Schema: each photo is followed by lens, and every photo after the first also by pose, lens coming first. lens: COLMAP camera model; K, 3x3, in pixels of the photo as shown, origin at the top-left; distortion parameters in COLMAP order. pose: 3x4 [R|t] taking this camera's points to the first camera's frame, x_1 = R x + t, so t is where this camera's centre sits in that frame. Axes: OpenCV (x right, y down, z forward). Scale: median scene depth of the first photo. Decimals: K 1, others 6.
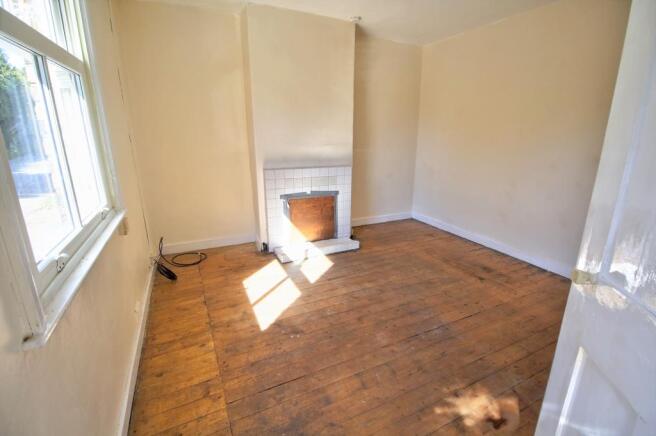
lens RADIAL K [[312.9, 0, 331.6], [0, 312.9, 215.5], [0, 0, 1]] dist [-0.000186, 0.000169]
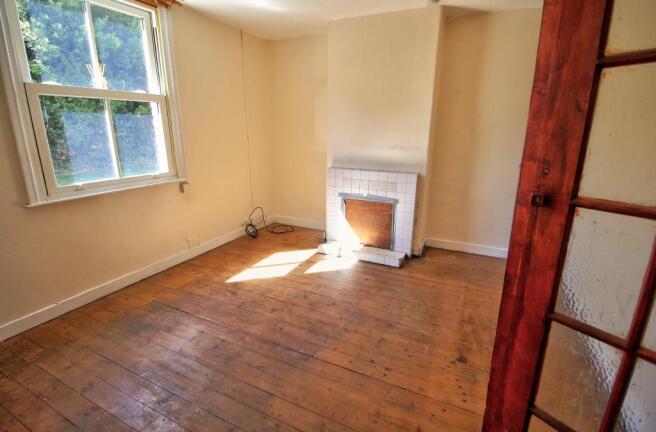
lens RADIAL K [[312.5, 0, 323.2], [0, 312.5, 216.8], [0, 0, 1]] dist [-0.000464, -0.000230]
pose [[0.604307, 0.209602, -0.768687, 0.649536], [-0.211215, 0.972403, 0.099102, -0.080267], [0.768245, 0.102470, 0.631901, 0.292556]]
